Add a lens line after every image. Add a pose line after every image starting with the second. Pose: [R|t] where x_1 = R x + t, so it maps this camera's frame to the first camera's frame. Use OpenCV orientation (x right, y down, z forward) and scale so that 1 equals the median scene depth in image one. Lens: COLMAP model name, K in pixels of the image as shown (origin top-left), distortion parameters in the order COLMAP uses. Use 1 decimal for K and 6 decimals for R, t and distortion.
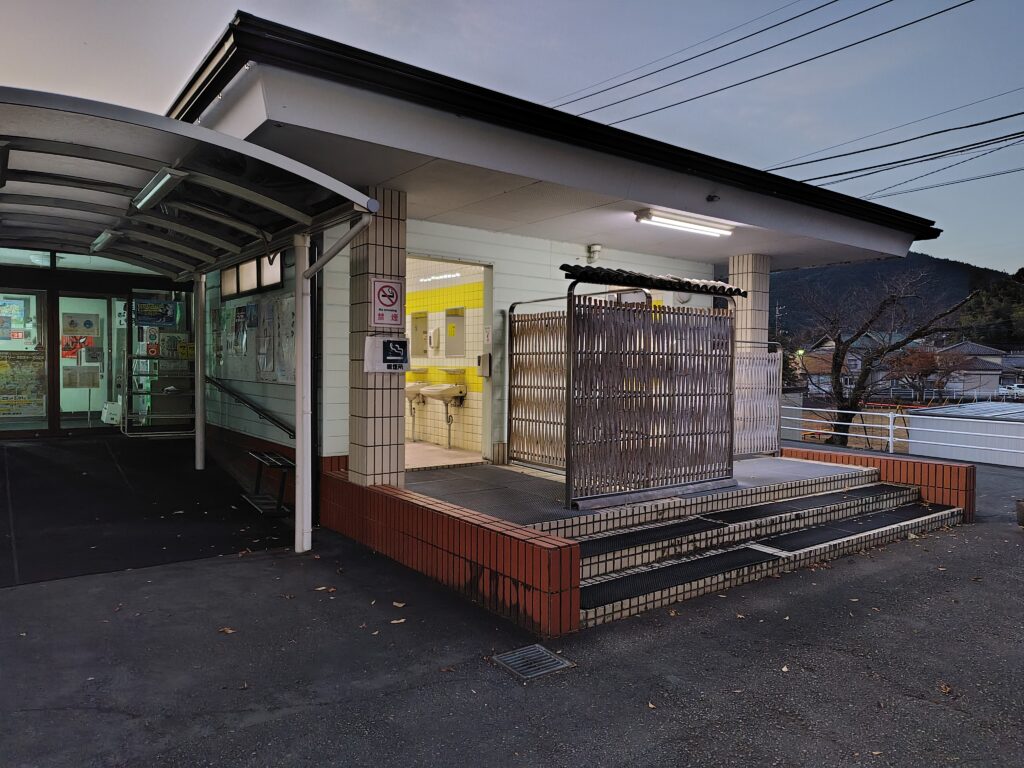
lens RADIAL K [[690.3, 0, 510.4], [0, 690.3, 380.8], [0, 0, 1]] dist [0.004710, -0.004892]
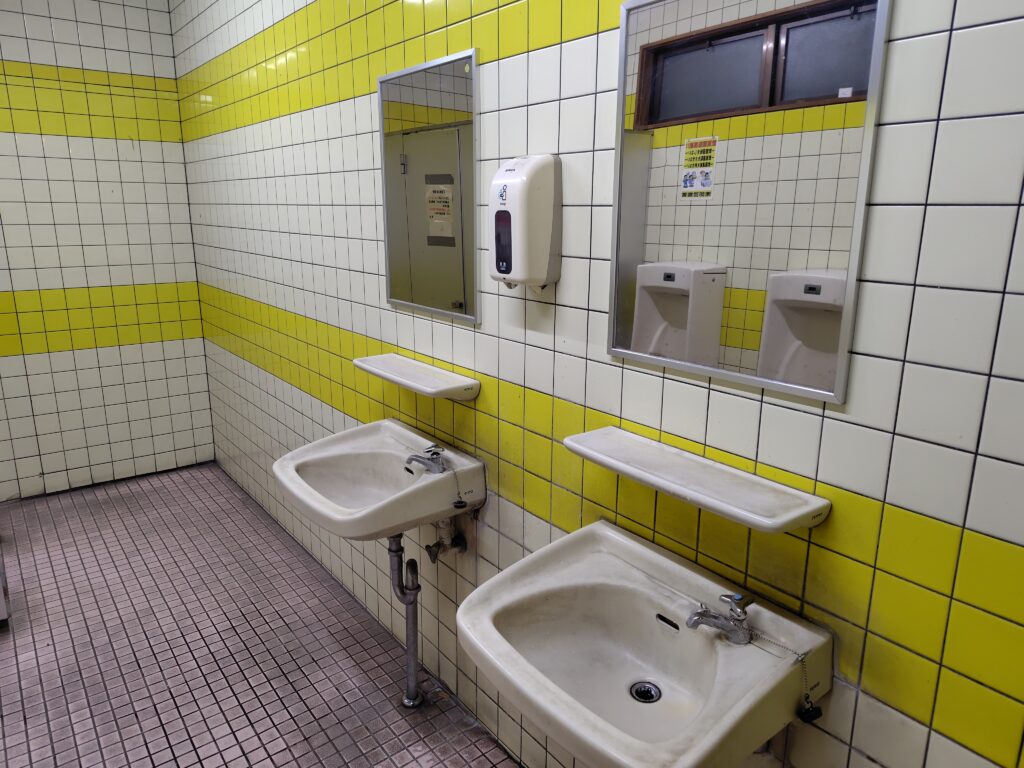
lens RADIAL K [[690.3, 0, 513.5], [0, 690.3, 384.0], [0, 0, 1]] dist [0.004710, -0.004892]
pose [[0.999934, -0.004741, 0.010429, -0.115319], [0.002327, 0.975437, 0.220268, -0.061305], [-0.011217, -0.220230, 0.975384, 0.839230]]
